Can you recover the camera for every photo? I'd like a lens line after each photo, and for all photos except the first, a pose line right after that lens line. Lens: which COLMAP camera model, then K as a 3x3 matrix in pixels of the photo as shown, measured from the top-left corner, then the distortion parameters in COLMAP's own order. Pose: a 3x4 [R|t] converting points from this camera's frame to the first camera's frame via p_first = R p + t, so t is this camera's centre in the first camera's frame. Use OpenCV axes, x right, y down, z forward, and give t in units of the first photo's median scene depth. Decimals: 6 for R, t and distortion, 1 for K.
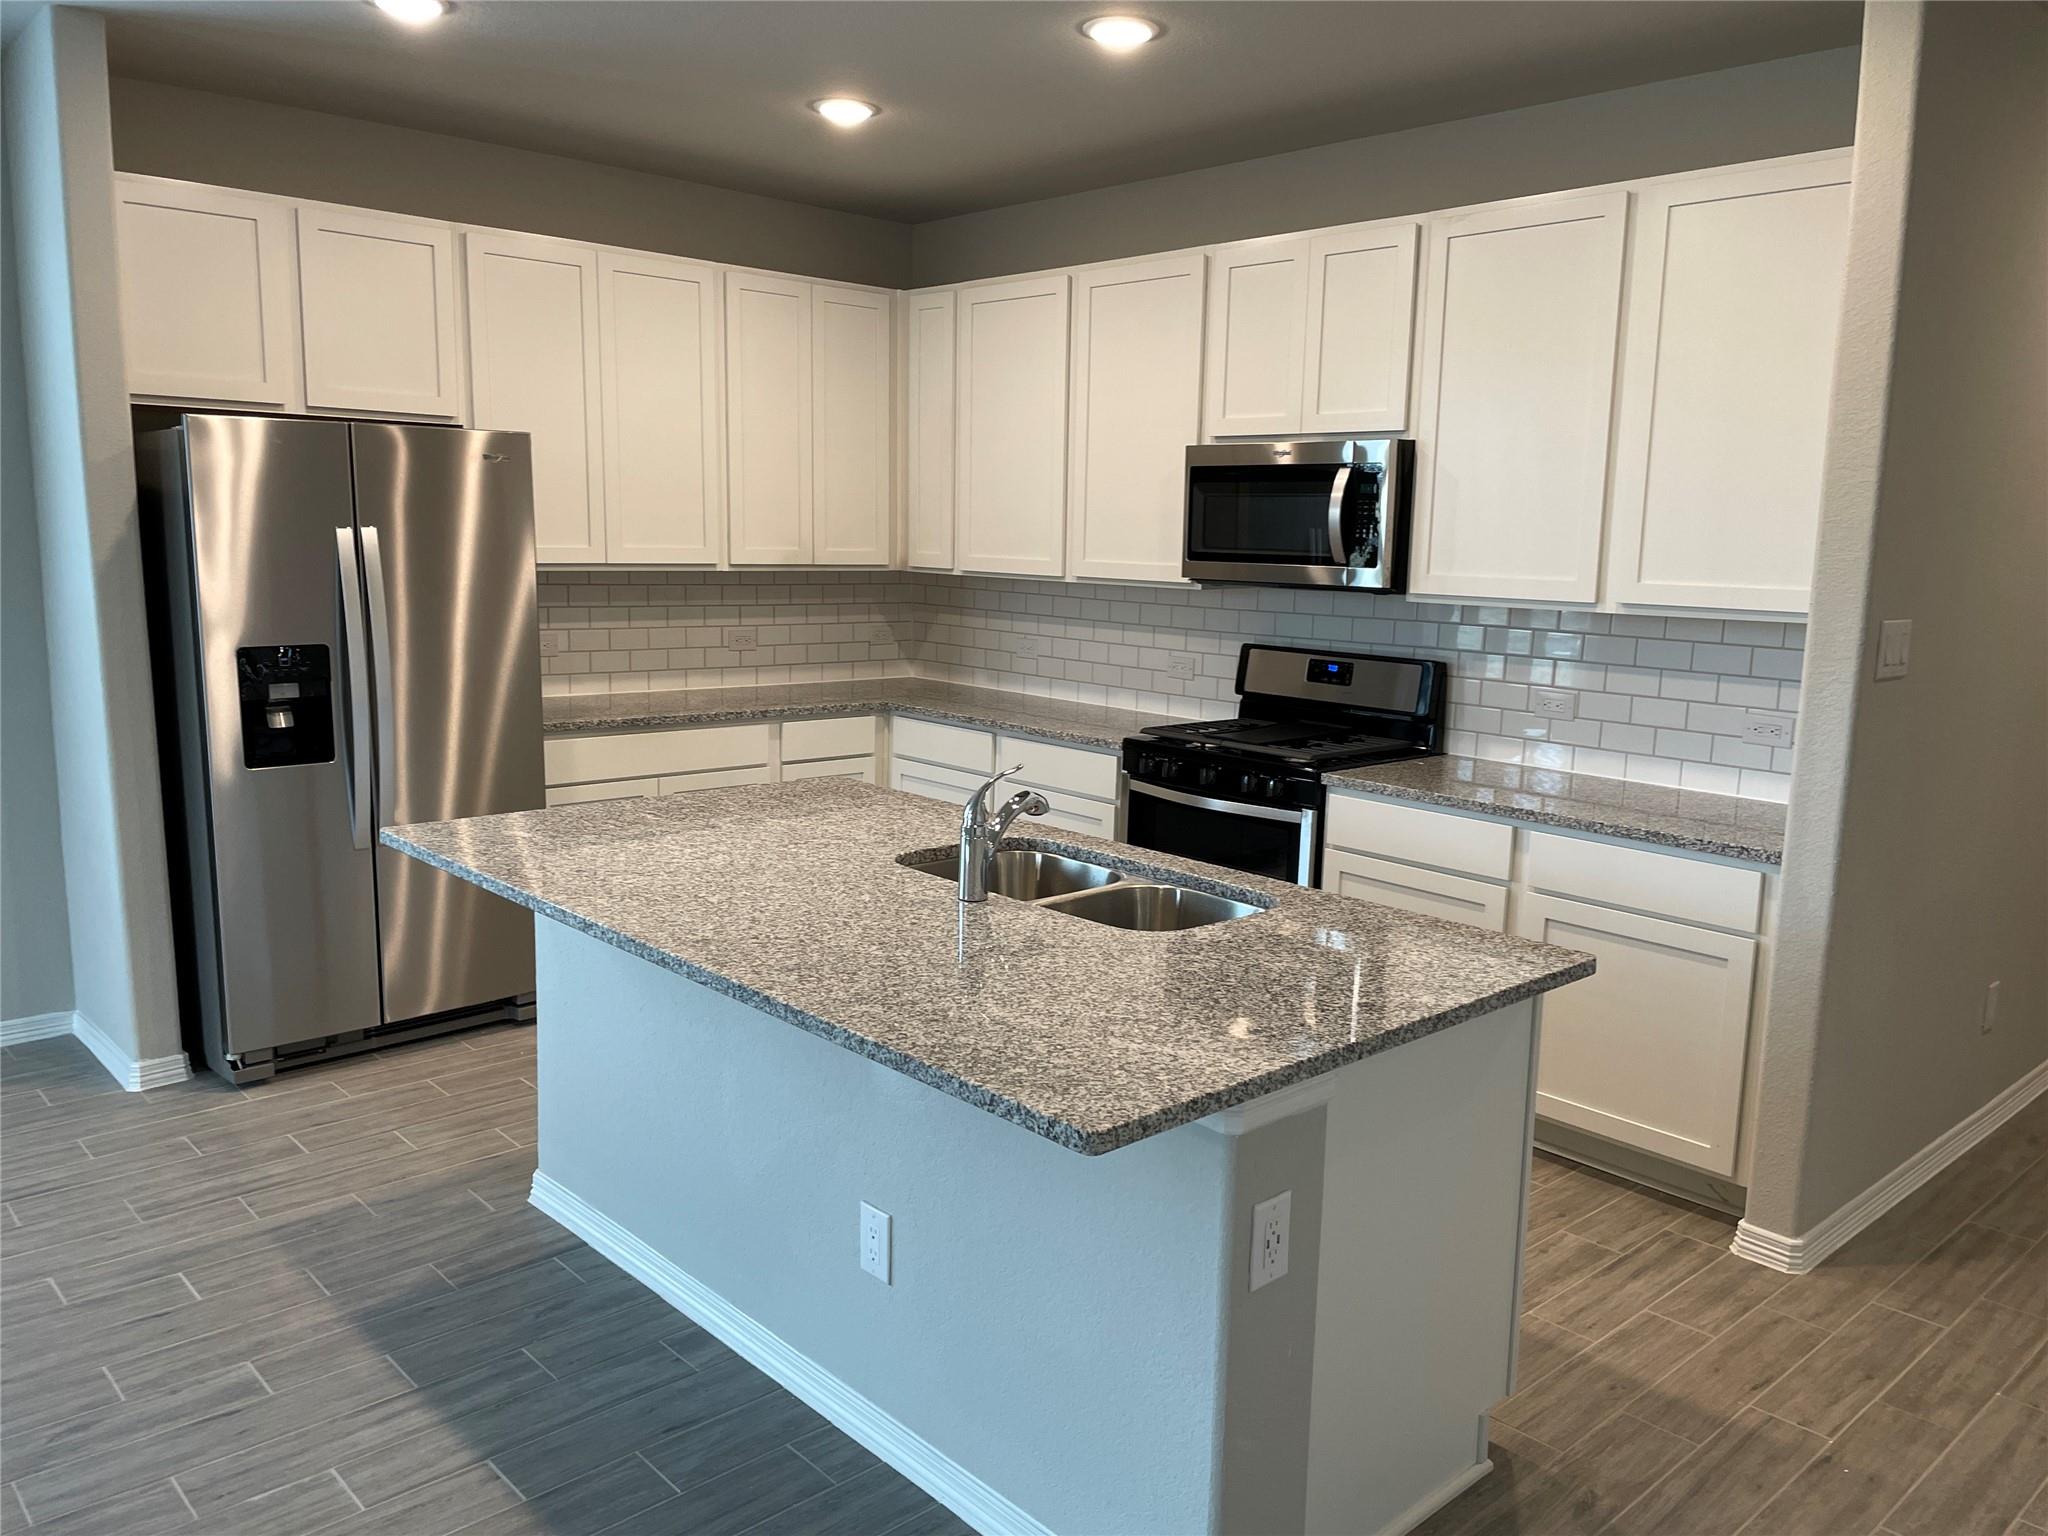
lens RADIAL K [[1534.3, 0, 1052.4], [0, 1534.3, 763.1], [0, 0, 1]] dist [0.070656, -0.073388]
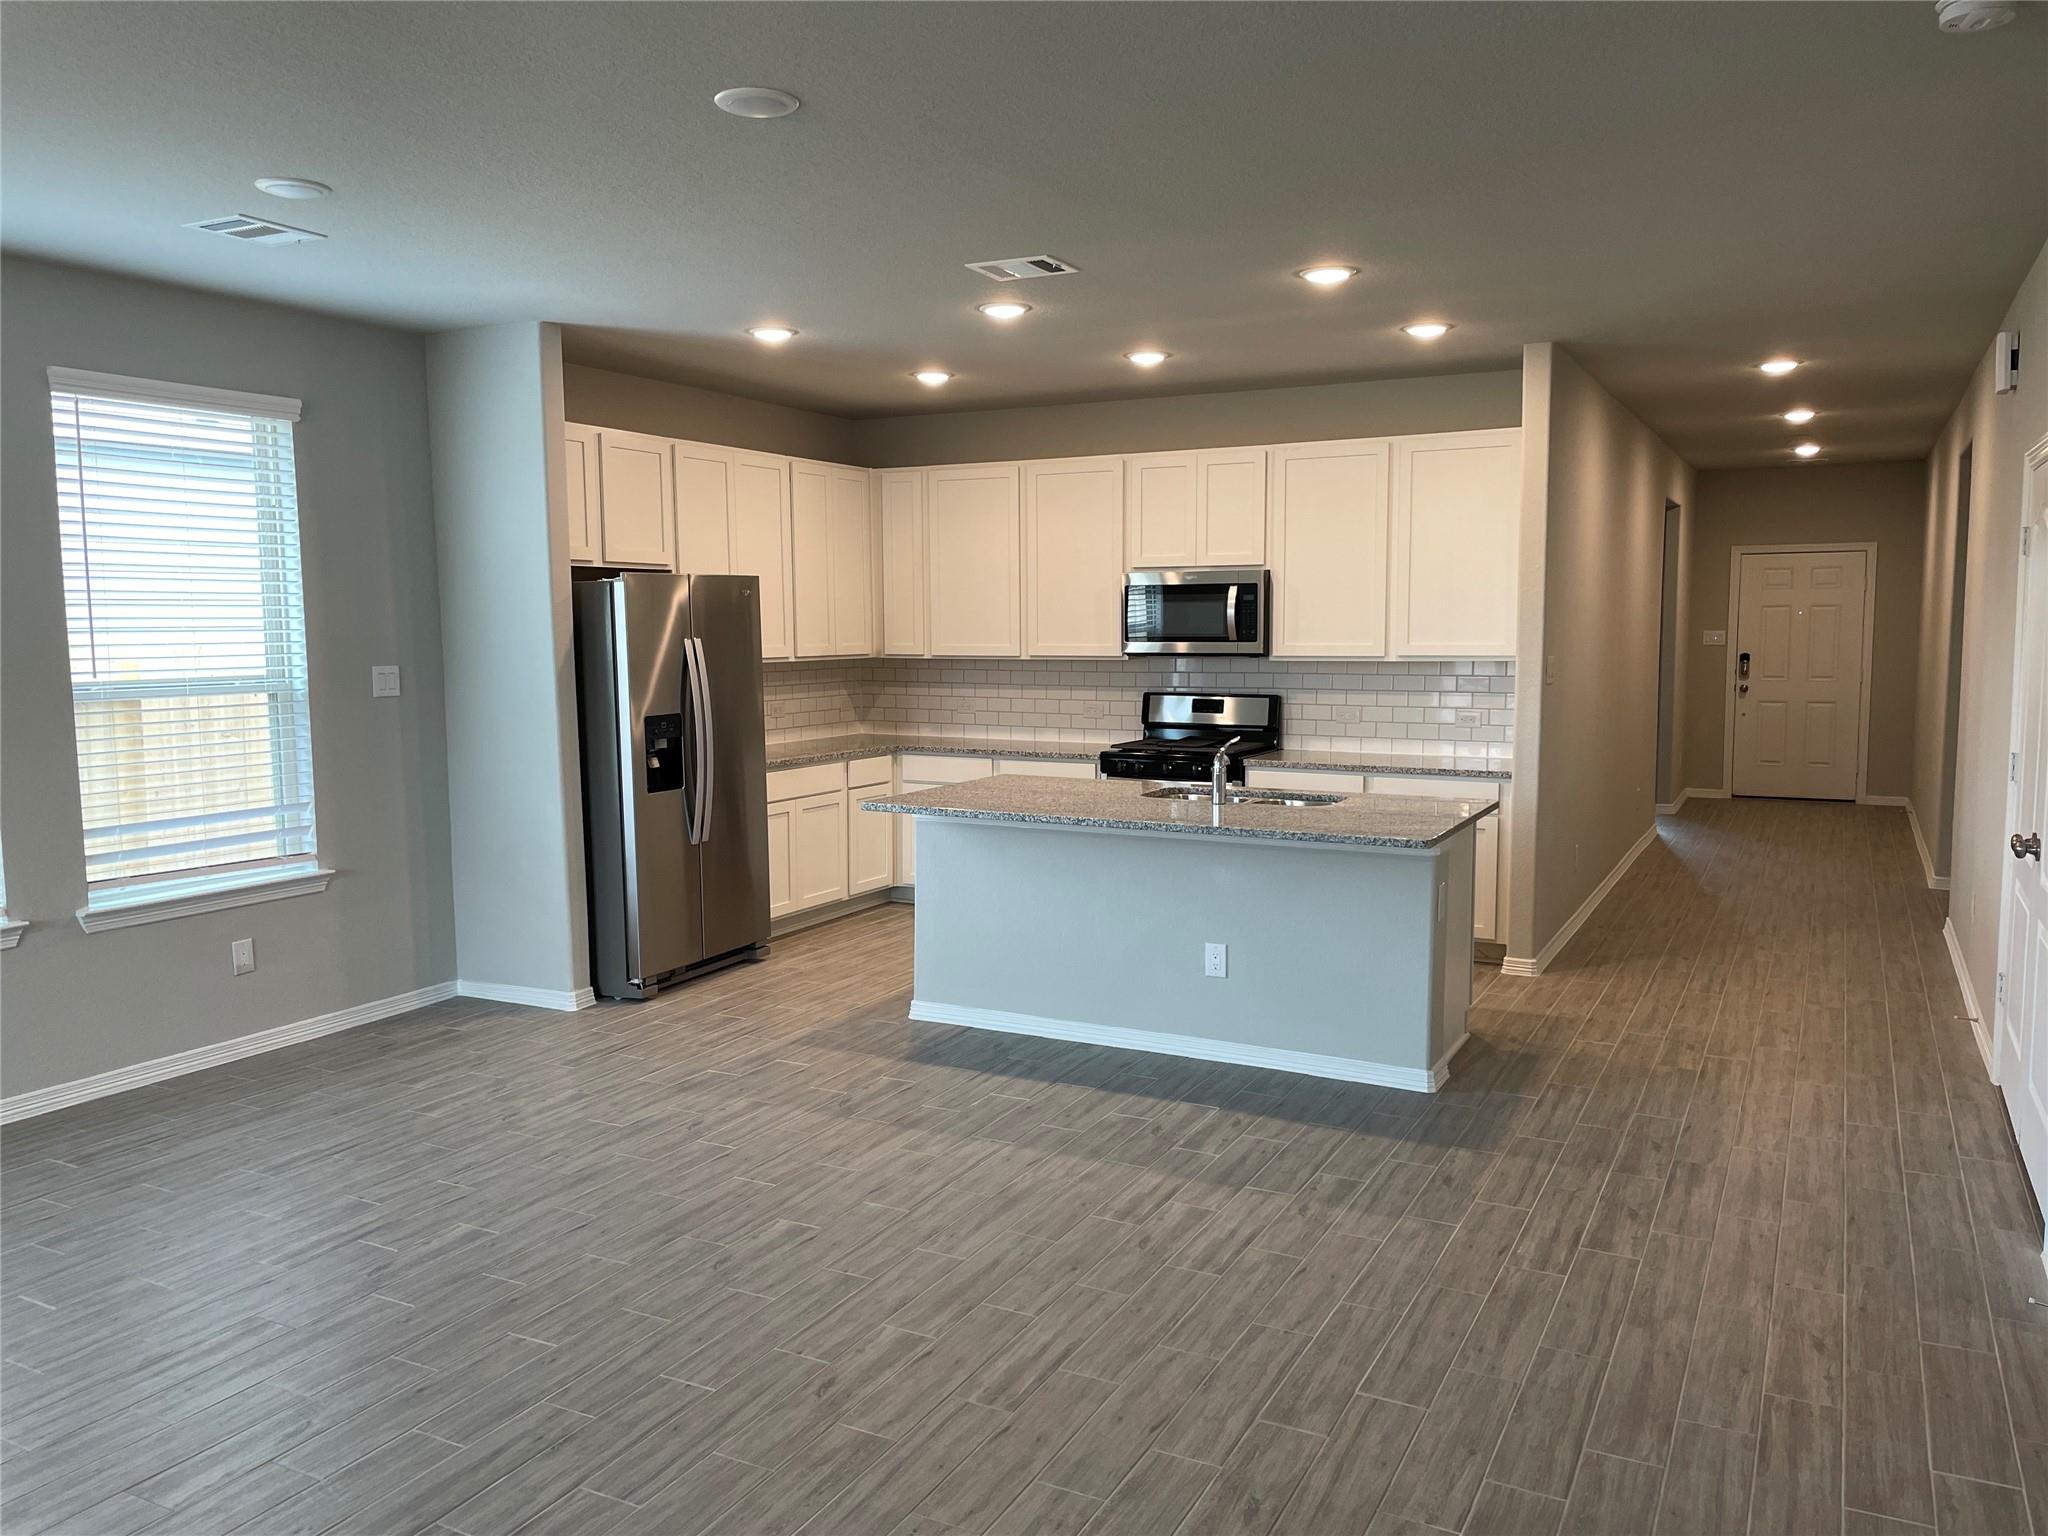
lens RADIAL K [[1515.7, 0, 1016.6], [0, 1515.7, 767.7], [0, 0, 1]] dist [0.126538, -0.182564]
pose [[0.945010, -0.061674, 0.321173, -0.600142], [0.078550, 0.996114, -0.039841, 0.062257], [-0.317468, 0.062878, 0.946182, -0.533477]]
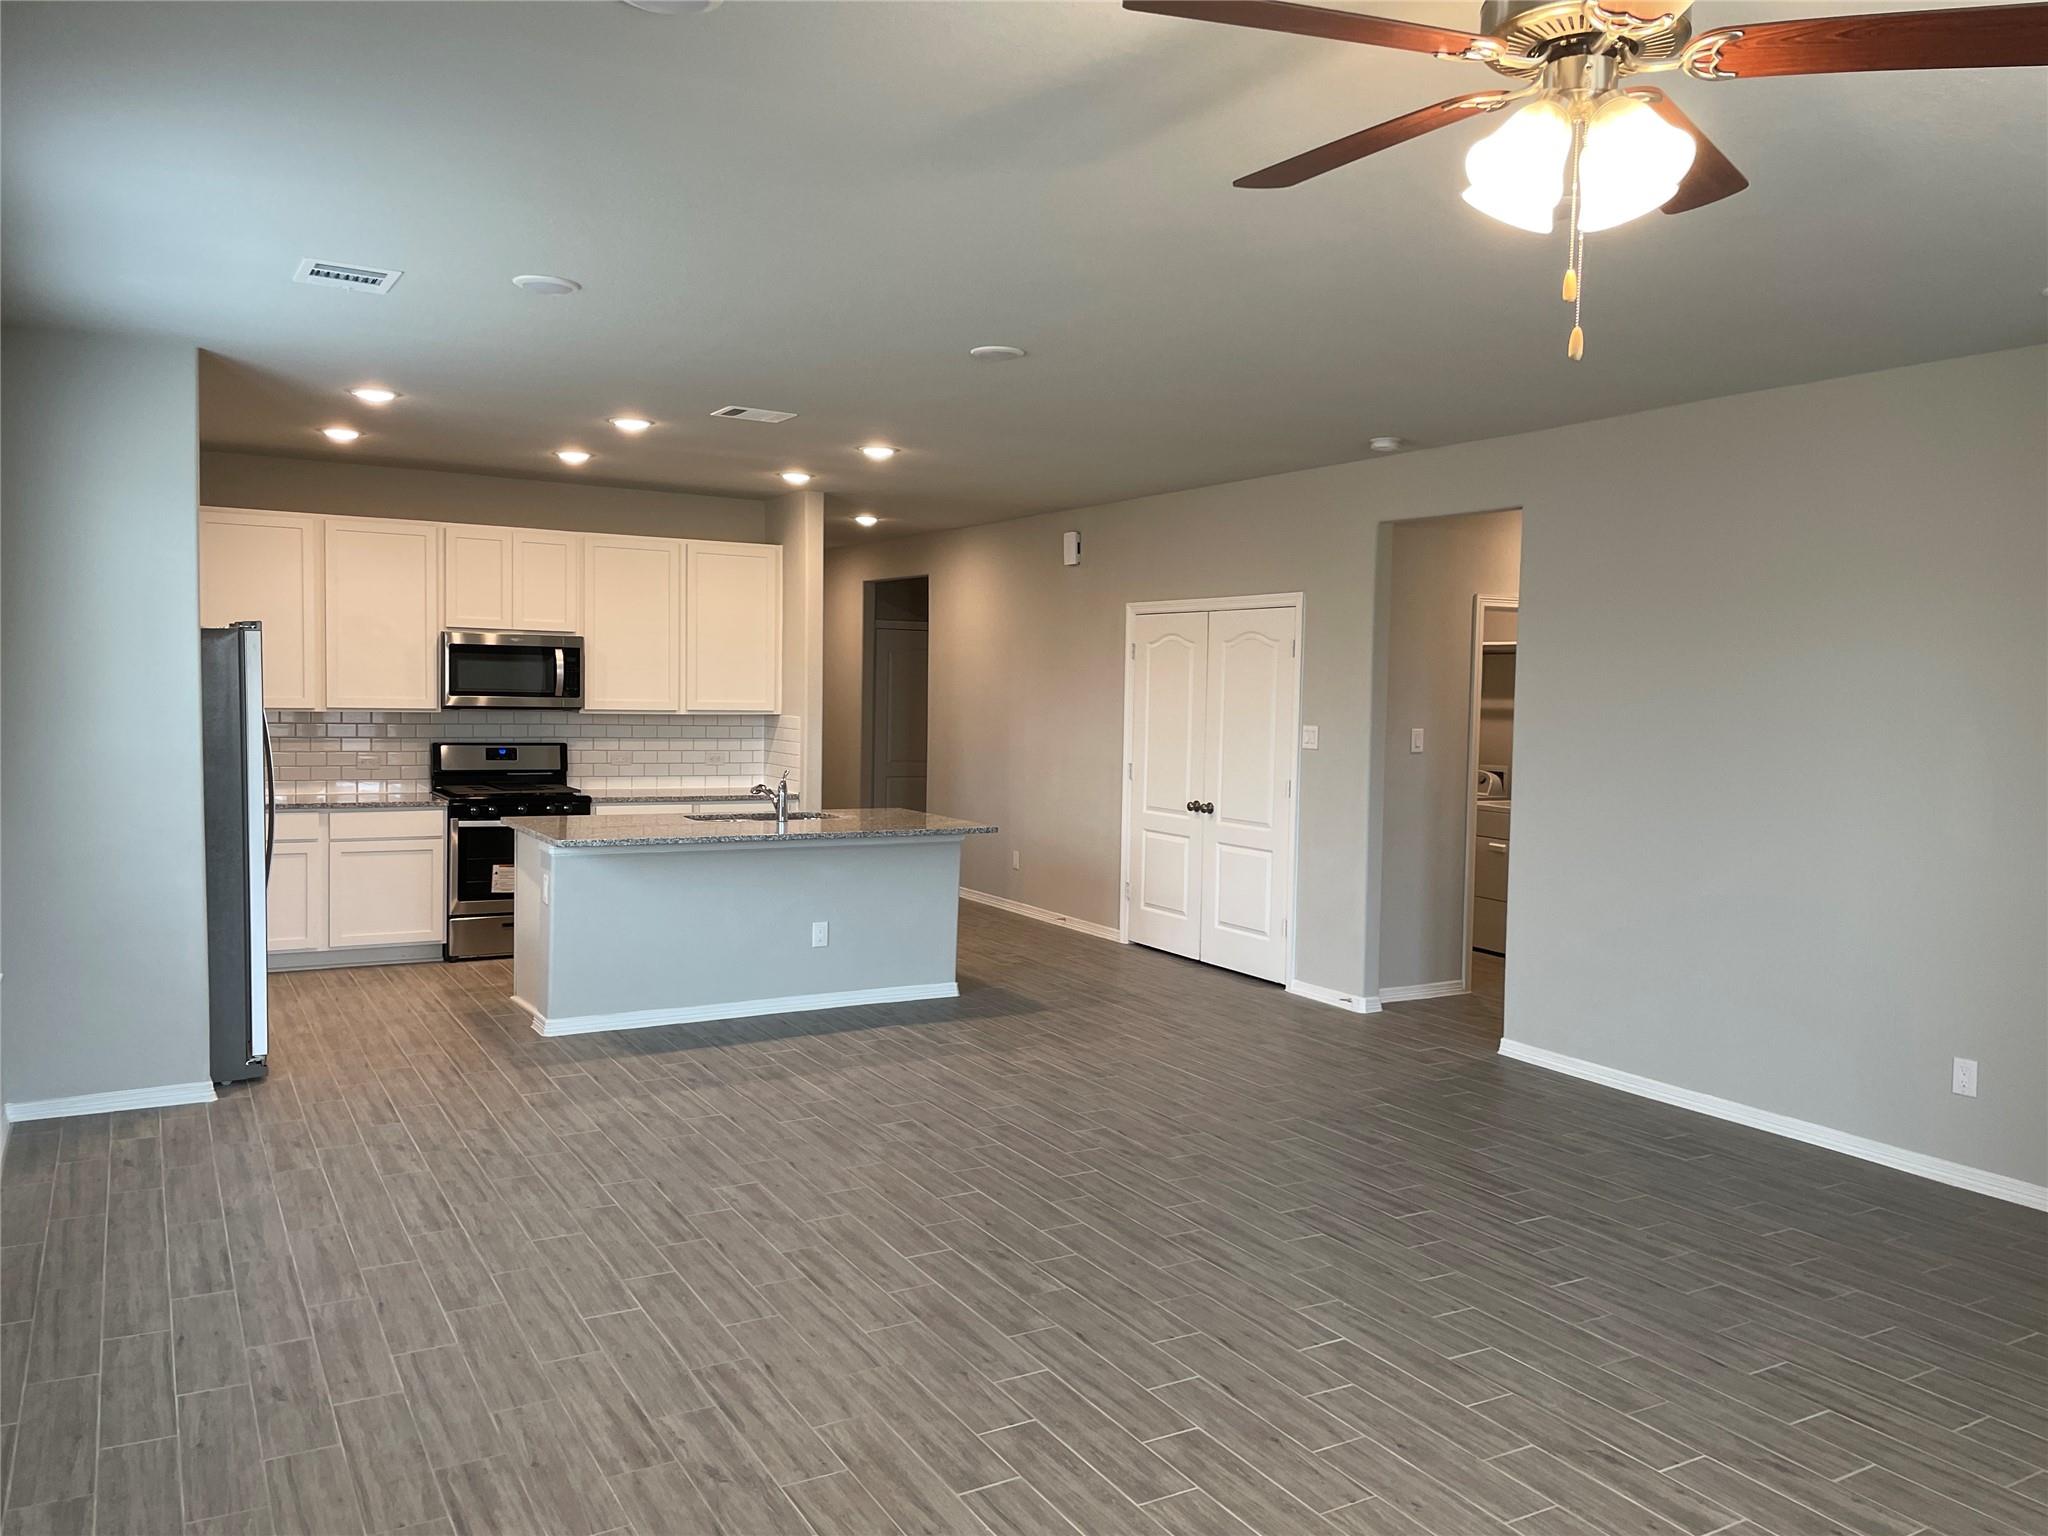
lens RADIAL K [[1515.7, 0, 1016.6], [0, 1515.7, 767.7], [0, 0, 1]] dist [0.126538, -0.182564]
pose [[0.236564, -0.074481, 0.968757, -1.606791], [0.134979, 0.989909, 0.043146, -0.042287], [-0.962194, 0.120555, 0.244230, -0.052620]]
